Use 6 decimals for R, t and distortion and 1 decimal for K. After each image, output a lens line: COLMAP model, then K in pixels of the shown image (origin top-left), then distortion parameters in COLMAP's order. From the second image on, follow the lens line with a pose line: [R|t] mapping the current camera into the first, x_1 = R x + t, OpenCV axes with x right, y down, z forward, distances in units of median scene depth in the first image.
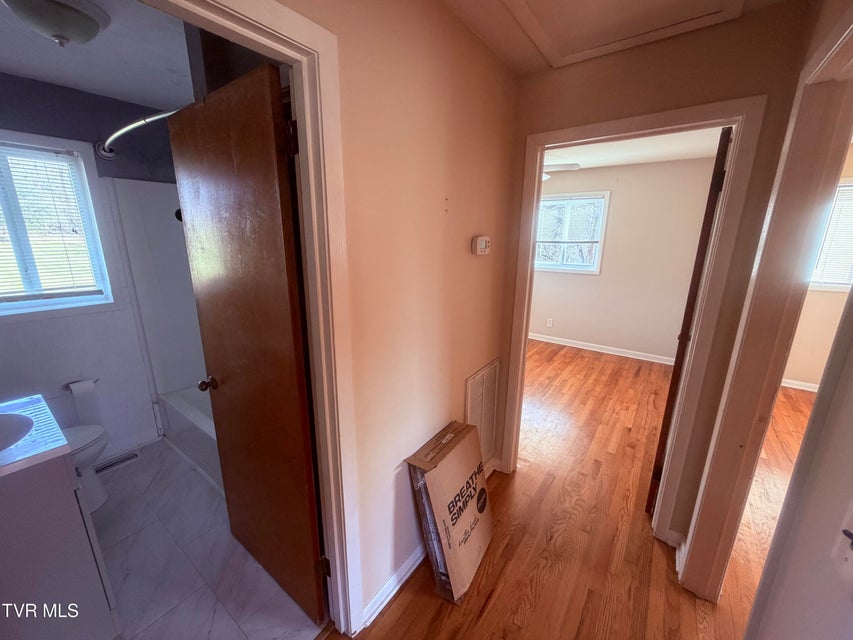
lens RADIAL K [[339.6, 0, 425.4], [0, 339.6, 318.8], [0, 0, 1]] dist [-0.000269, -0.000593]
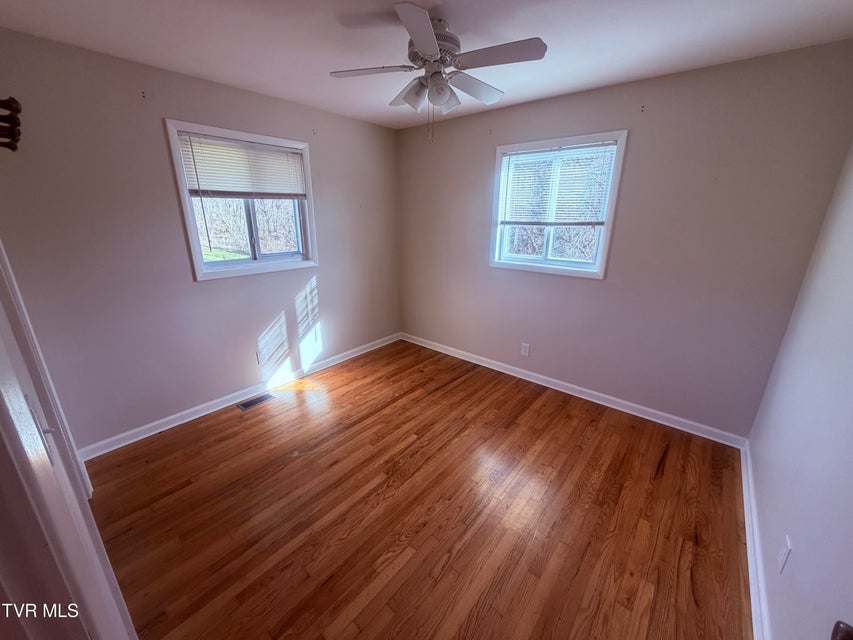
lens RADIAL K [[339.6, 0, 425.1], [0, 339.6, 320.6], [0, 0, 1]] dist [-0.000269, -0.000593]
pose [[0.997859, 0.017492, -0.063022, 0.258367], [-0.013864, 0.998246, 0.057551, -0.094200], [0.063918, -0.056554, 0.996351, 0.415890]]
